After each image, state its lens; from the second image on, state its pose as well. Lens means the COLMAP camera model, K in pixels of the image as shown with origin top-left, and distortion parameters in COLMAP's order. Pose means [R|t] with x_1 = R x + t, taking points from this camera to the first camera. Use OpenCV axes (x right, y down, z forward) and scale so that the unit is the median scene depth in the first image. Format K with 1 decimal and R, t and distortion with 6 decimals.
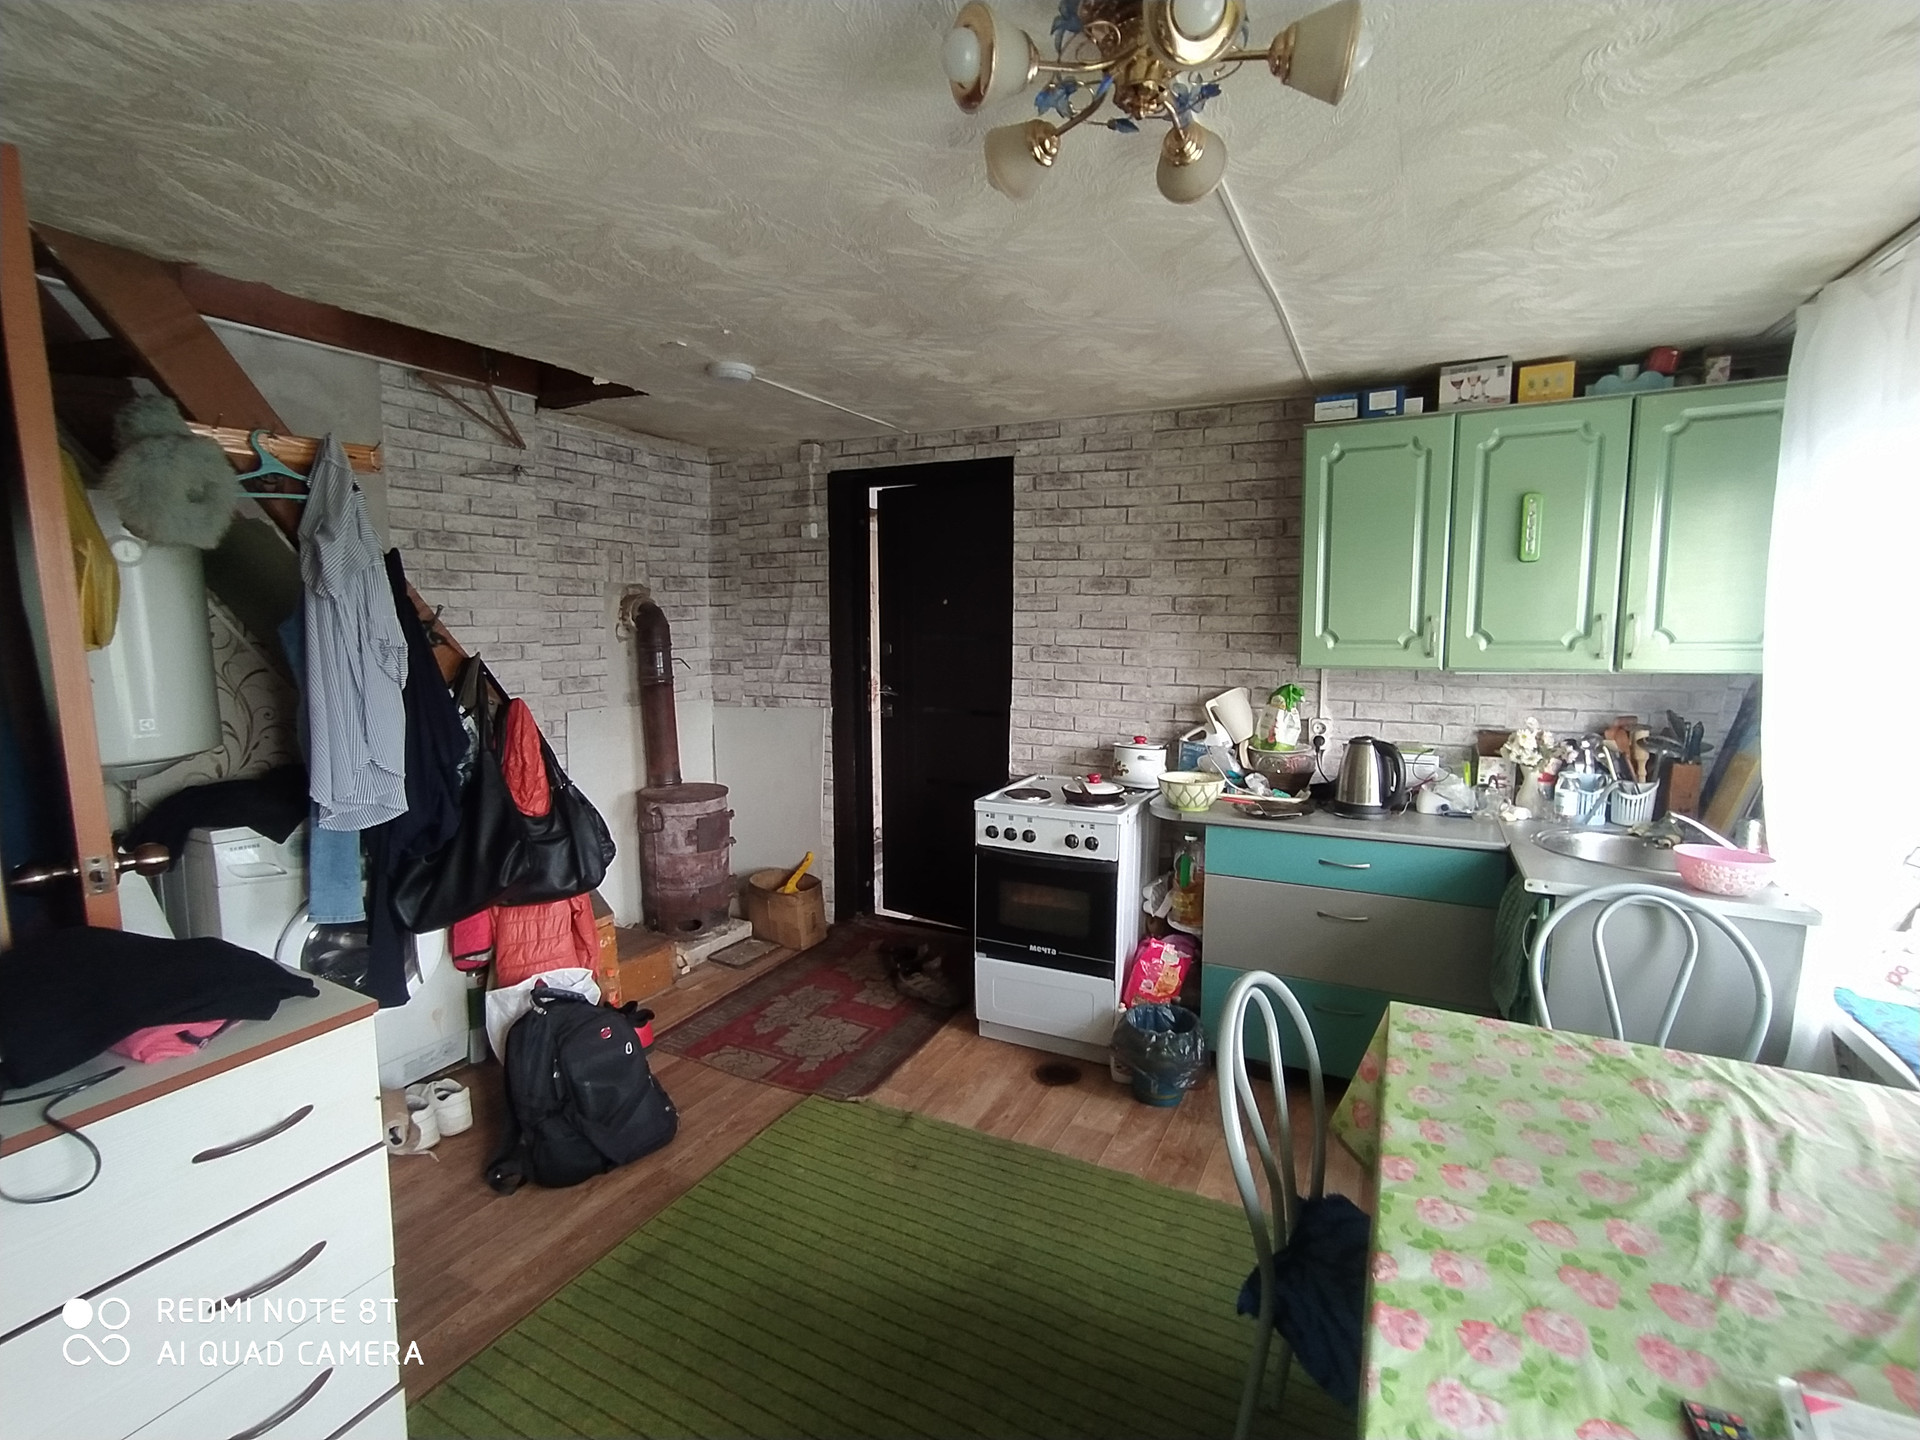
lens RADIAL K [[859.2, 0, 960.0], [0, 859.2, 720.0], [0, 0, 1]] dist [-0.050148, 0.073656]
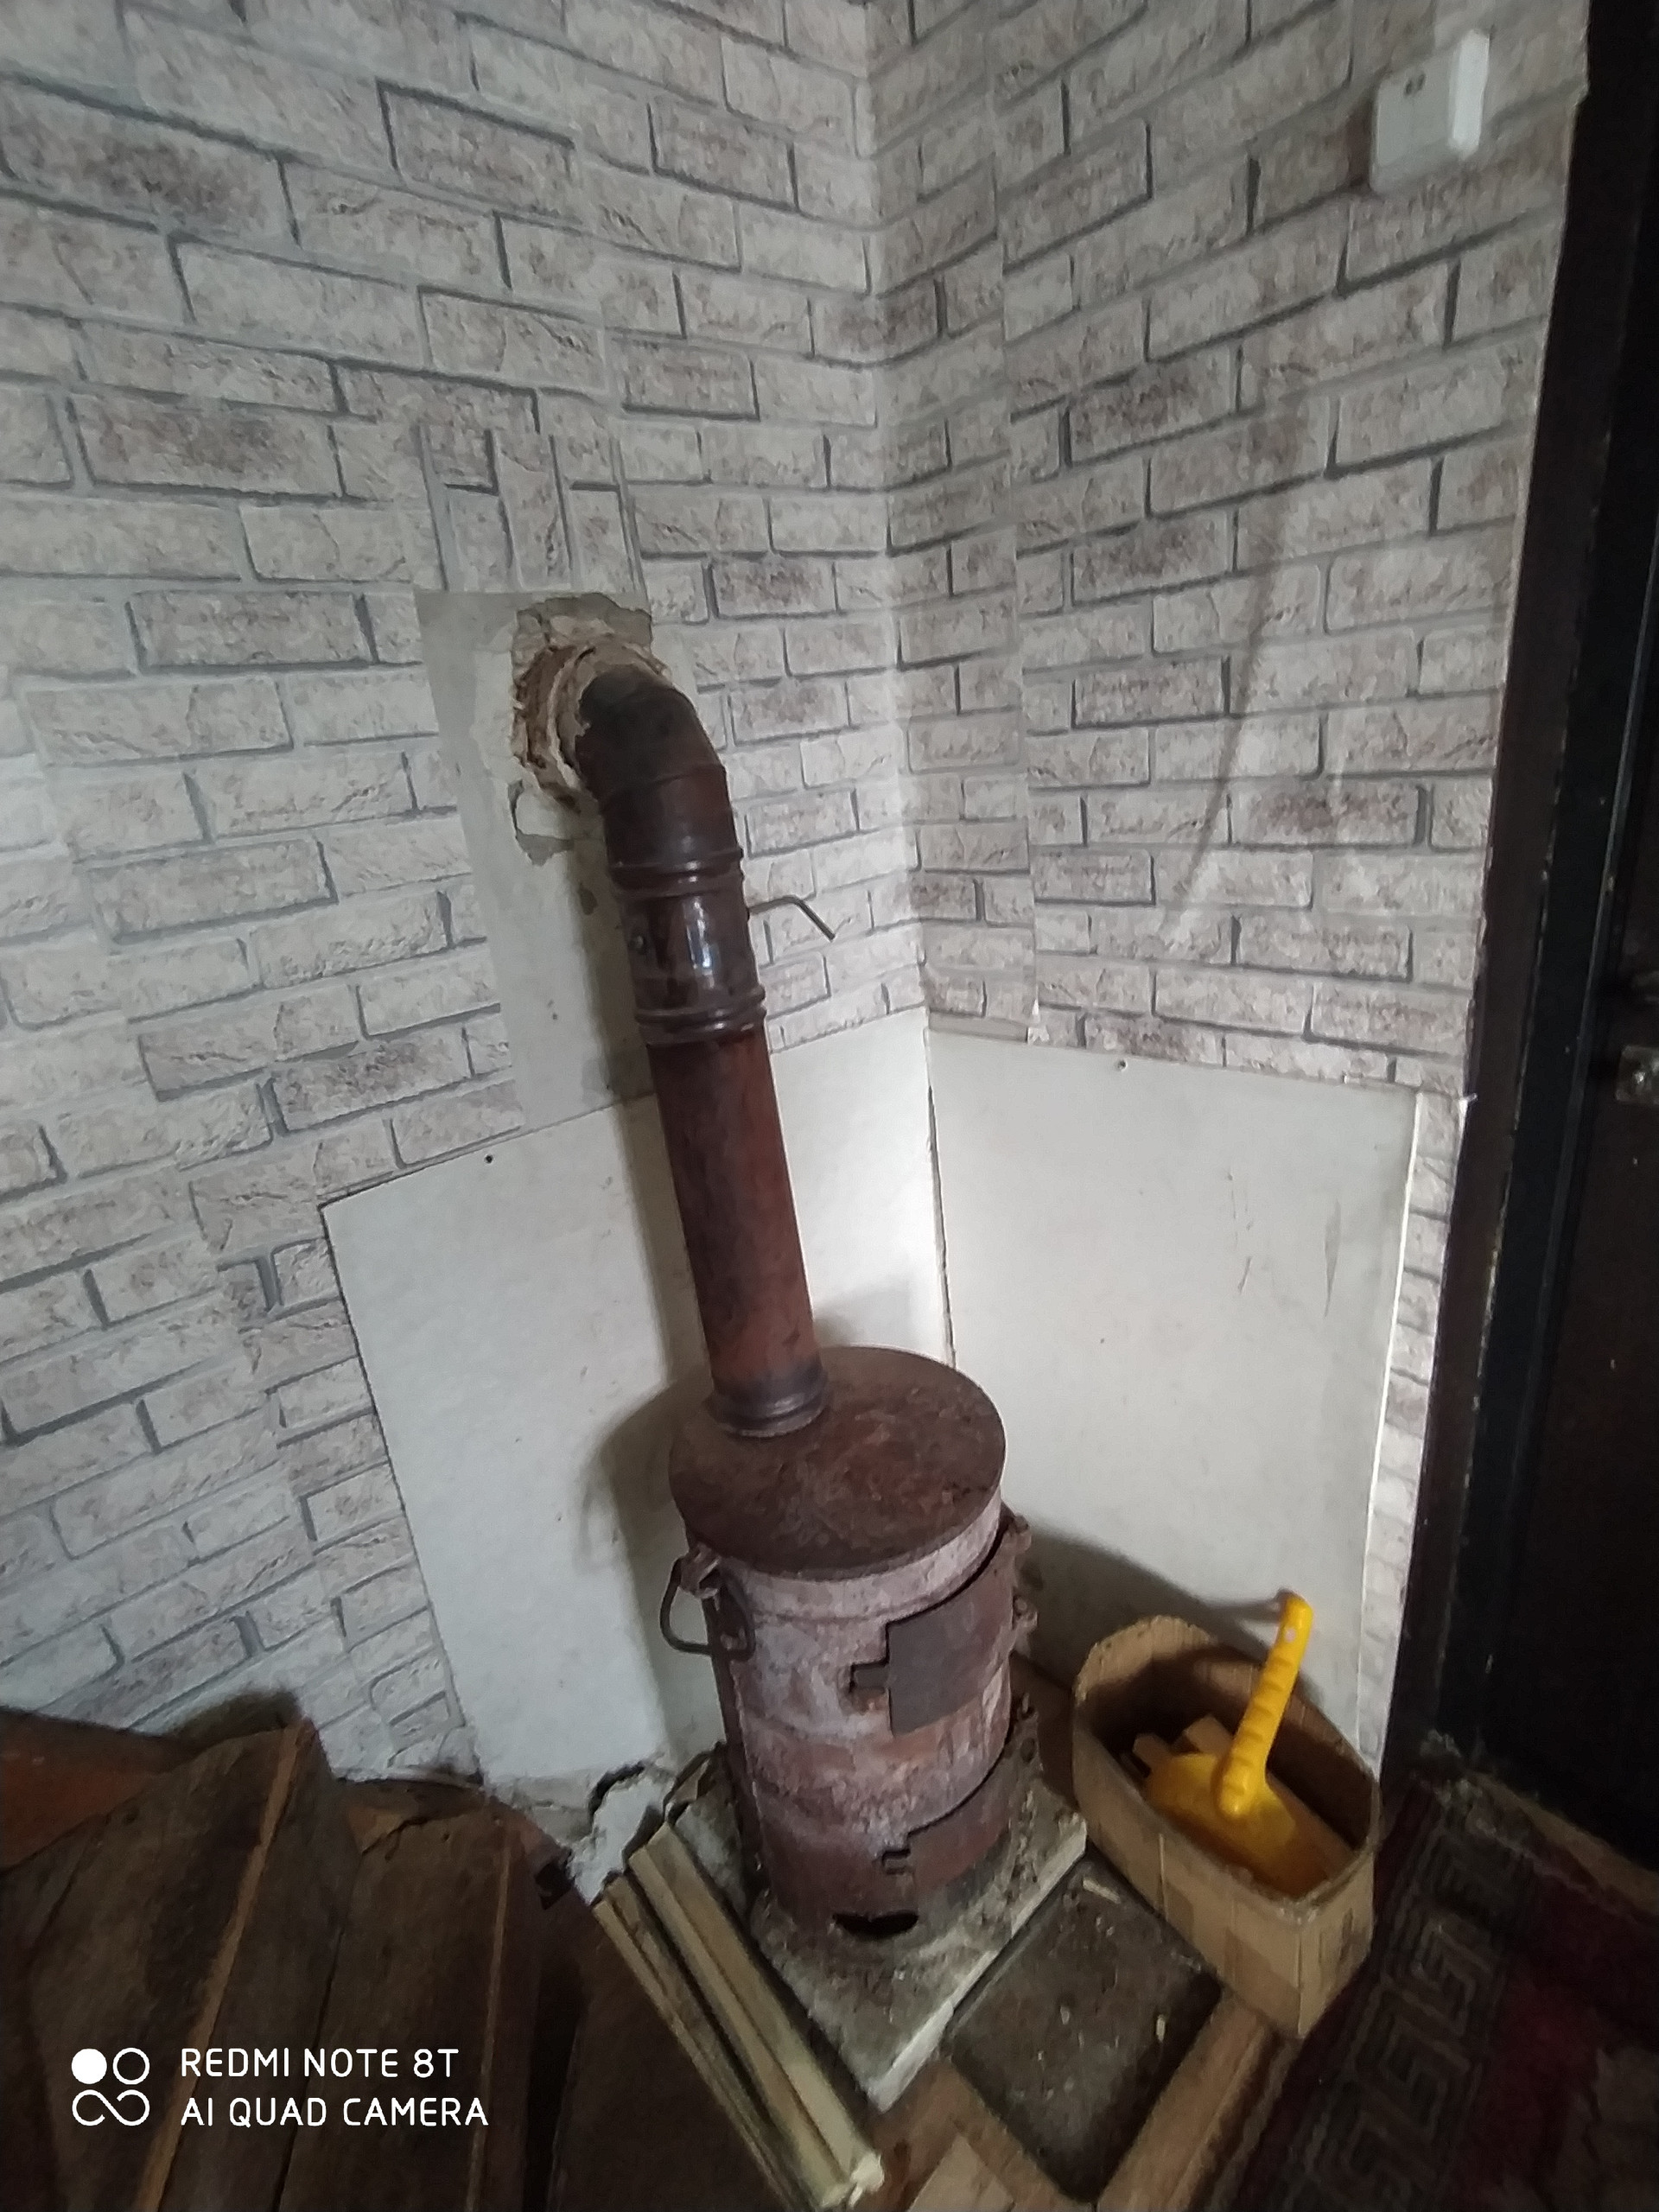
lens RADIAL K [[1006.6, 0, 835.0], [0, 1006.6, 1086.0], [0, 0, 1]] dist [-0.032079, 0.017386]
pose [[0.932819, 0.023335, -0.359588, -0.206725], [0.062520, 0.972286, 0.225281, -0.083009], [0.354879, -0.232628, 0.905508, 0.718098]]
